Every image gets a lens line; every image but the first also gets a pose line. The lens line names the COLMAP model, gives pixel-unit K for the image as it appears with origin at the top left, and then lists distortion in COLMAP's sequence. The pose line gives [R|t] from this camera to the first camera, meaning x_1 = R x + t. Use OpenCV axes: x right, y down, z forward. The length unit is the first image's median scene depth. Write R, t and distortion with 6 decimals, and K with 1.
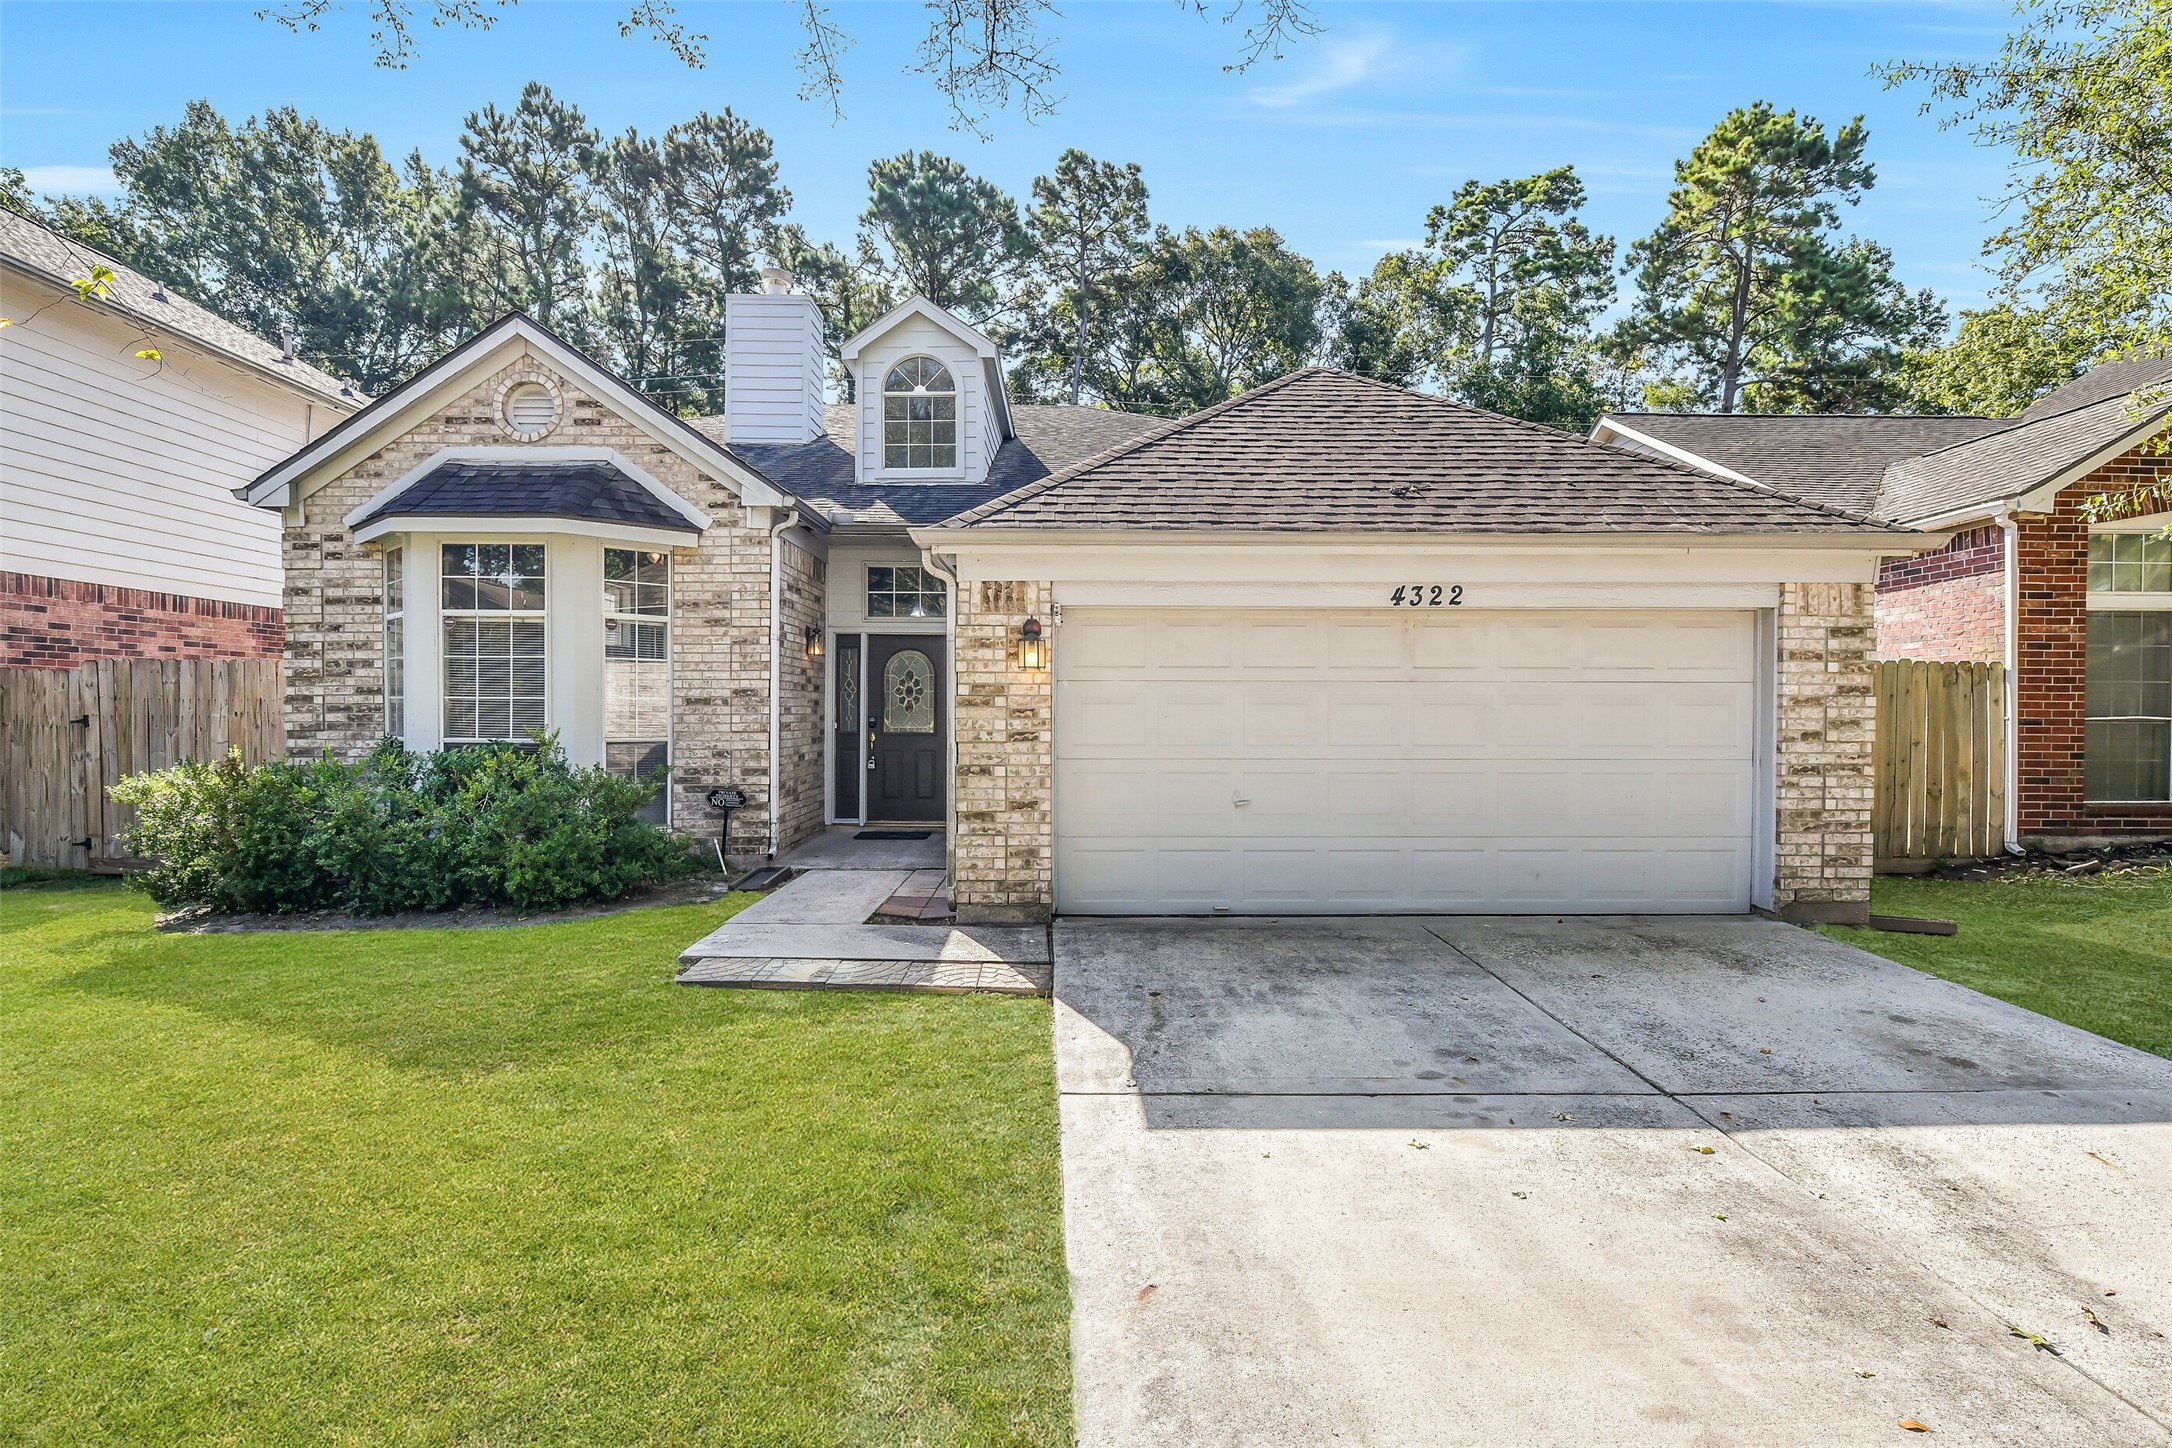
lens RADIAL K [[1034.7, 0, 1091.0], [0, 1034.7, 733.3], [0, 0, 1]] dist [-0.008800, 0.000420]
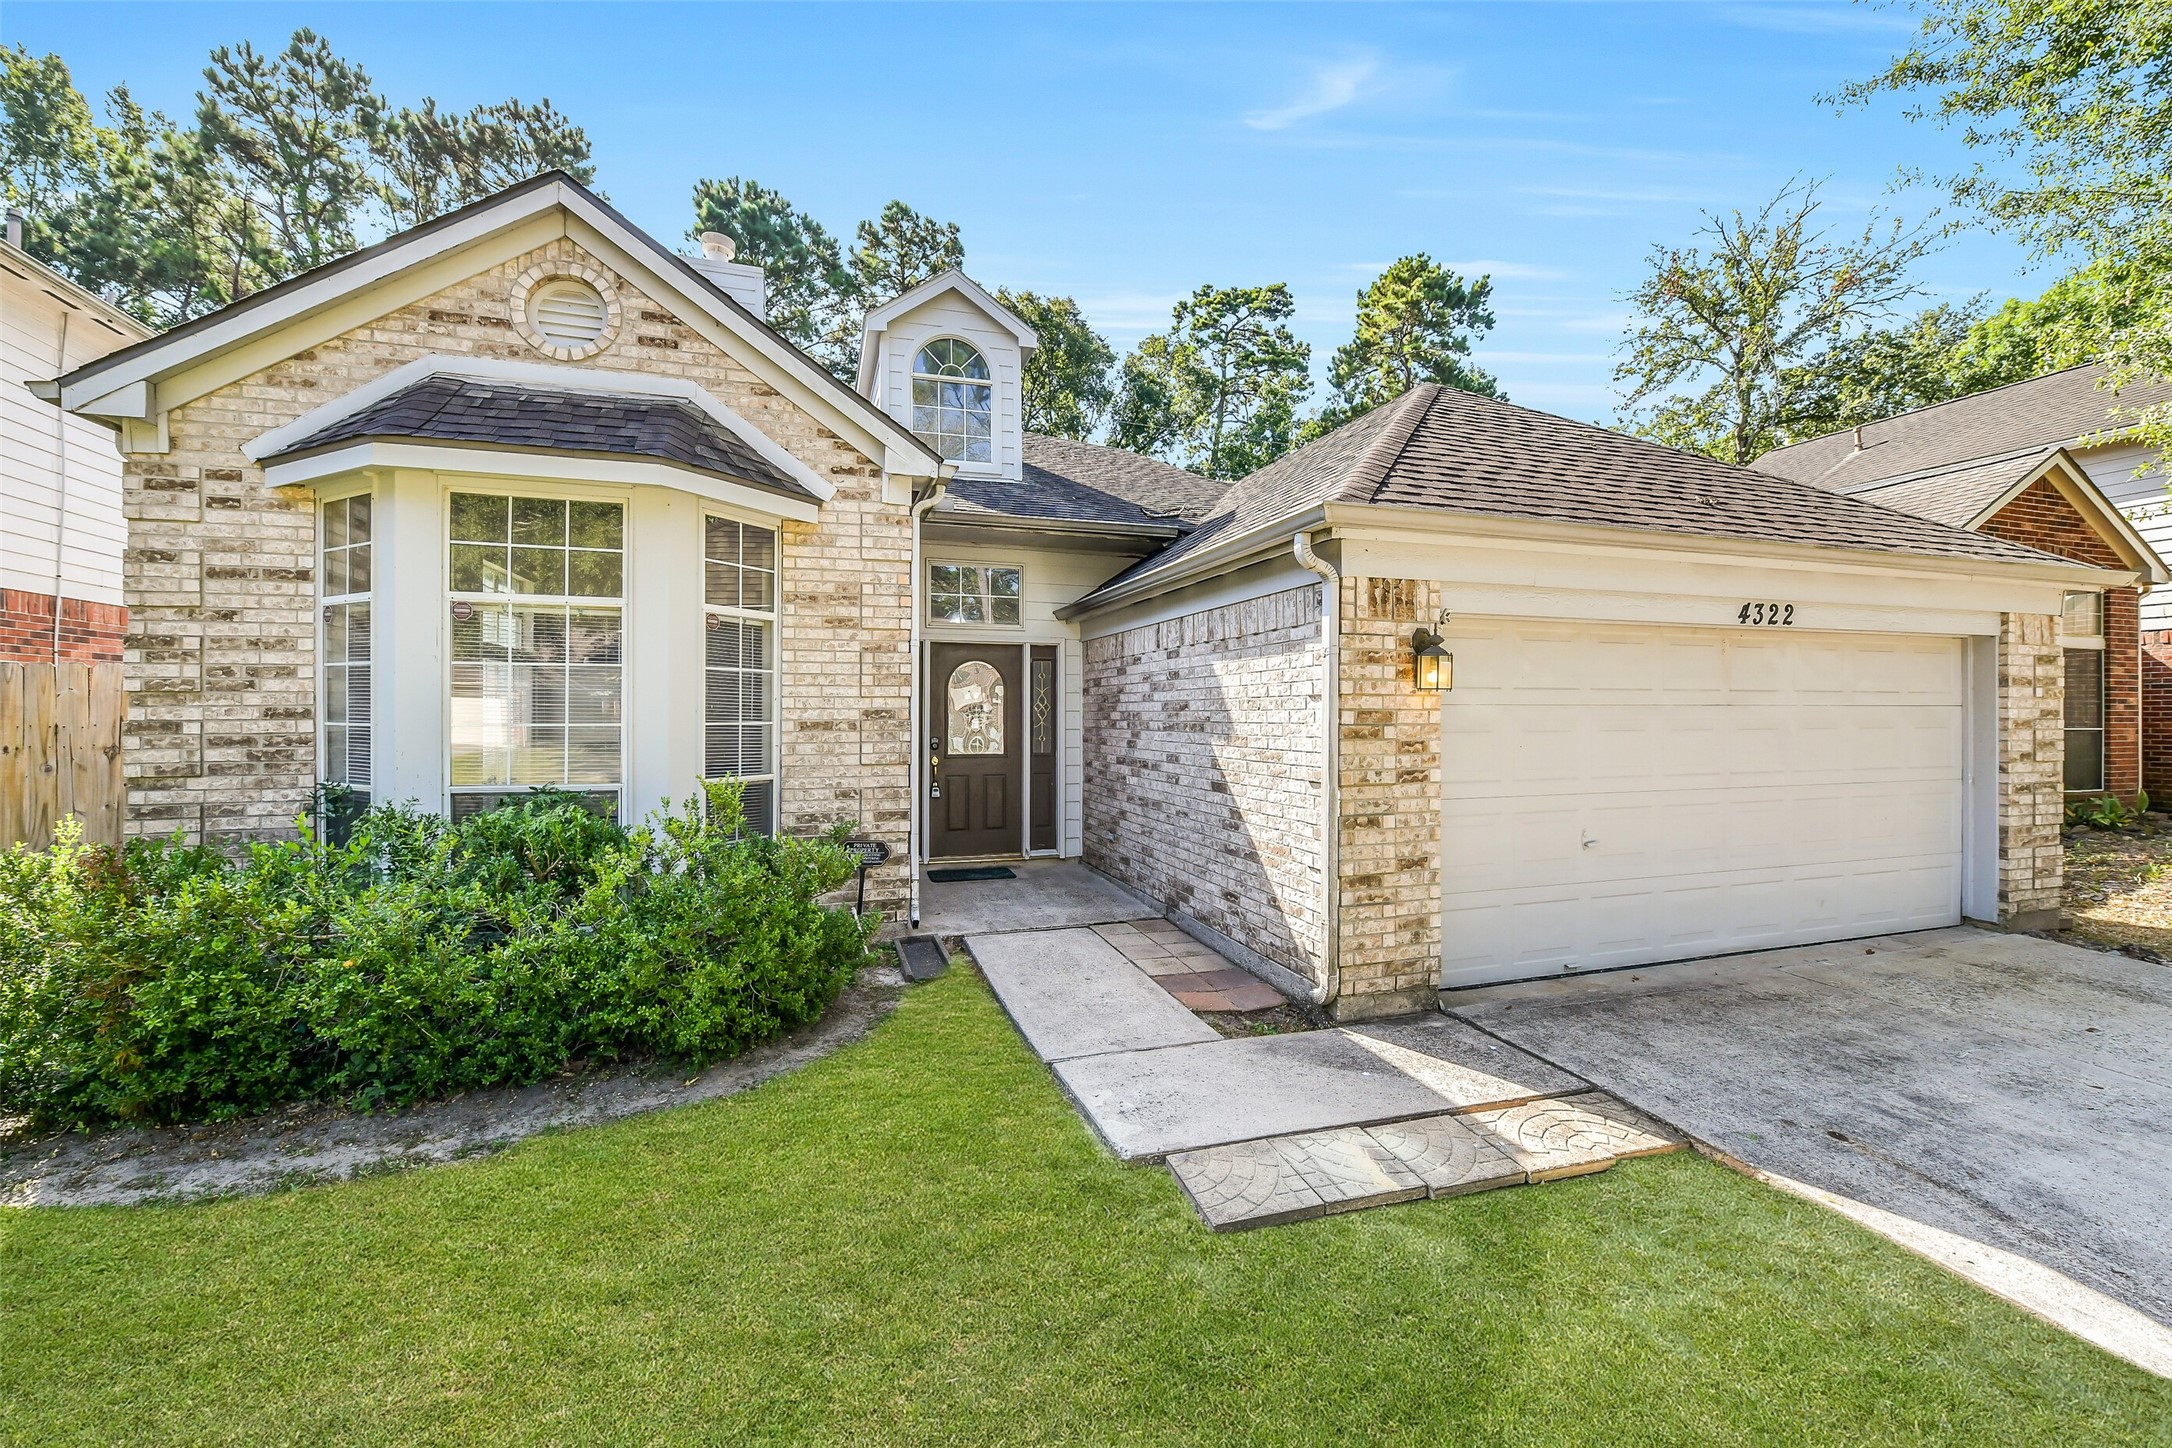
lens RADIAL K [[861.4, 0, 1083.2], [0, 861.4, 717.0], [0, 0, 1]] dist [-0.011445, 0.001278]
pose [[0.956831, -0.004569, 0.290609, -0.376796], [0.009097, 0.999857, -0.014232, -0.026621], [-0.290503, 0.016261, 0.956736, 0.337789]]
